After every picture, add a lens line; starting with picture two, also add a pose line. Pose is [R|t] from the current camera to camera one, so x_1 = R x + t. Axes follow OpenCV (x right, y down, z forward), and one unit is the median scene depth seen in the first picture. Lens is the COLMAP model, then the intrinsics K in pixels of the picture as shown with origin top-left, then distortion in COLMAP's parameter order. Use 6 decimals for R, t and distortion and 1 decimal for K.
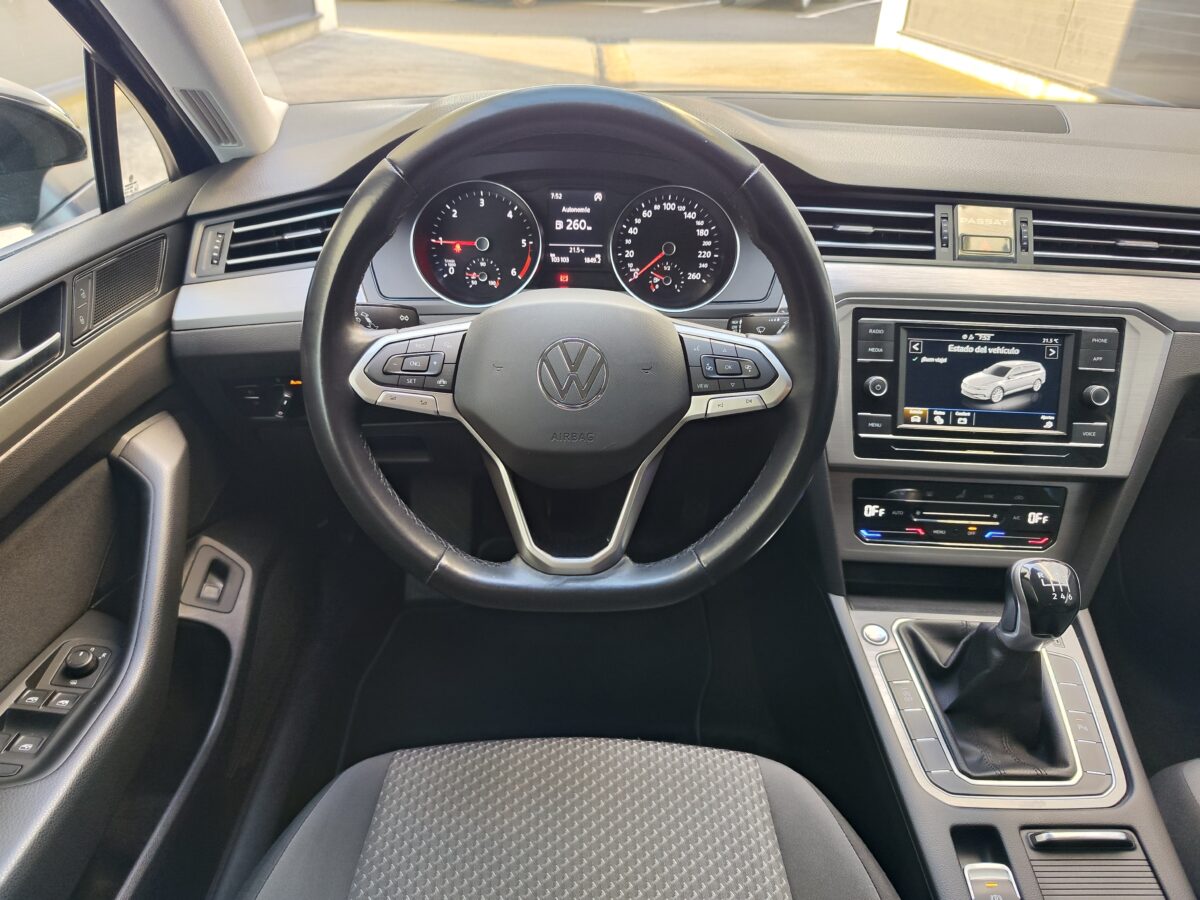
lens RADIAL K [[833.7, 0, 594.6], [0, 833.7, 448.3], [0, 0, 1]] dist [-0.006442, 0.001430]
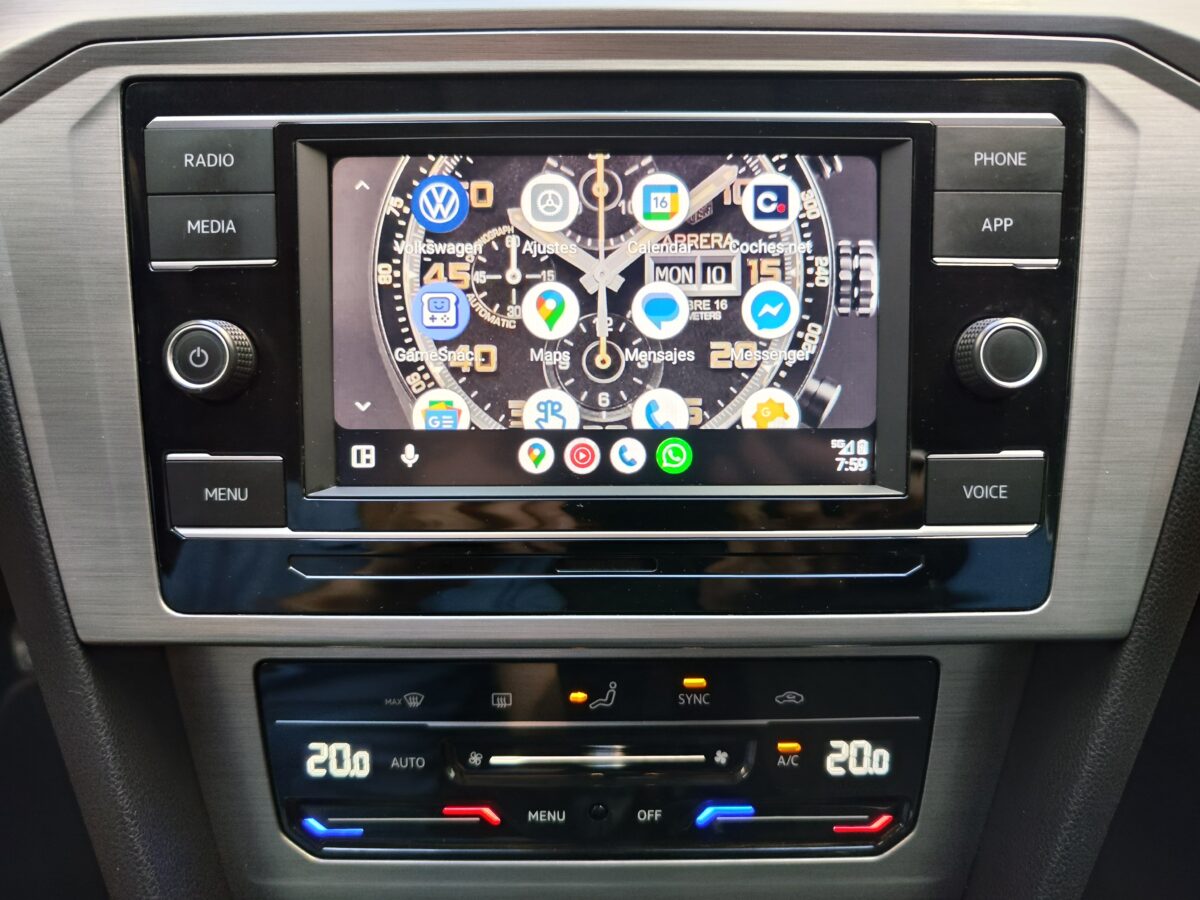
lens RADIAL K [[833.7, 0, 607.1], [0, 833.7, 449.3], [0, 0, 1]] dist [-0.006442, 0.001430]
pose [[0.998593, -0.044488, 0.028867, 0.455005], [0.045325, 0.998551, -0.029018, -0.029109], [-0.027534, 0.030286, 0.999162, 0.714459]]
